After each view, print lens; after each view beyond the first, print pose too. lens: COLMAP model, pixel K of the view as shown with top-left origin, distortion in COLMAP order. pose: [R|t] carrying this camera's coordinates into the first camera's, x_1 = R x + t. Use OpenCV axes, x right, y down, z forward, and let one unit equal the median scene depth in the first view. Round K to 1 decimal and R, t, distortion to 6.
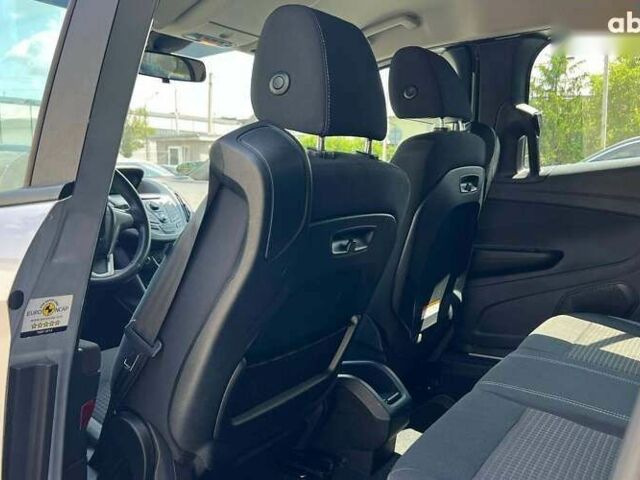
lens RADIAL K [[580.5, 0, 320.0], [0, 580.5, 240.0], [0, 0, 1]] dist [0.076432, -0.116341]
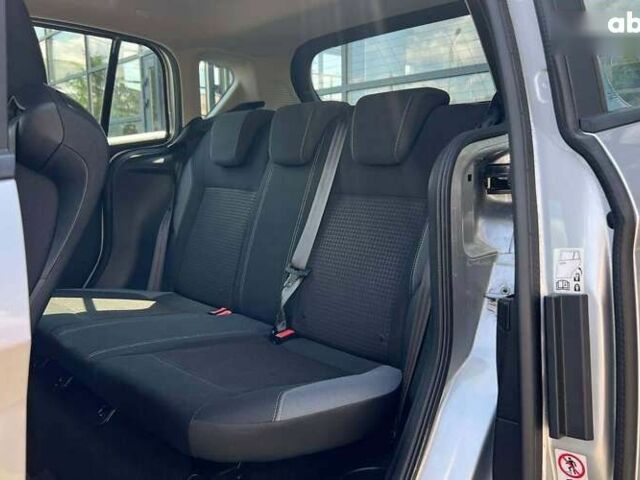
lens RADIAL K [[580.5, 0, 320.0], [0, 580.5, 240.0], [0, 0, 1]] dist [0.076432, -0.116341]
pose [[0.285964, -0.137313, 0.948351, -0.460063], [0.134699, 0.985613, 0.102091, -0.010016], [-0.948726, 0.098548, 0.300346, 0.233397]]
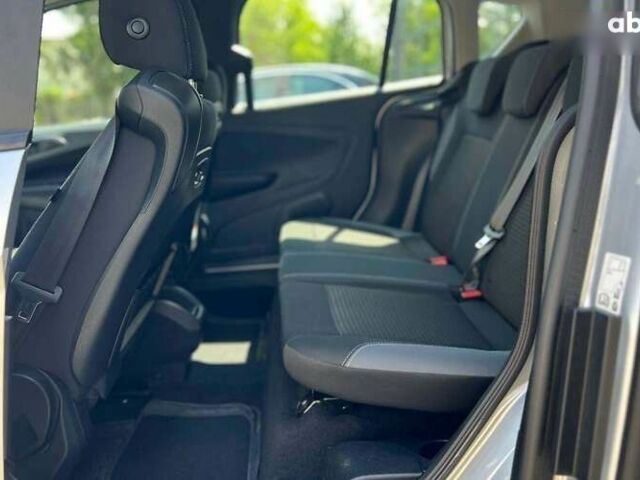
lens RADIAL K [[580.5, 0, 320.0], [0, 580.5, 240.0], [0, 0, 1]] dist [0.076432, -0.116341]
pose [[0.814150, -0.150350, 0.560852, -0.284821], [0.086668, 0.986541, 0.138655, -0.003921], [-0.574151, -0.064278, 0.816223, -0.054234]]
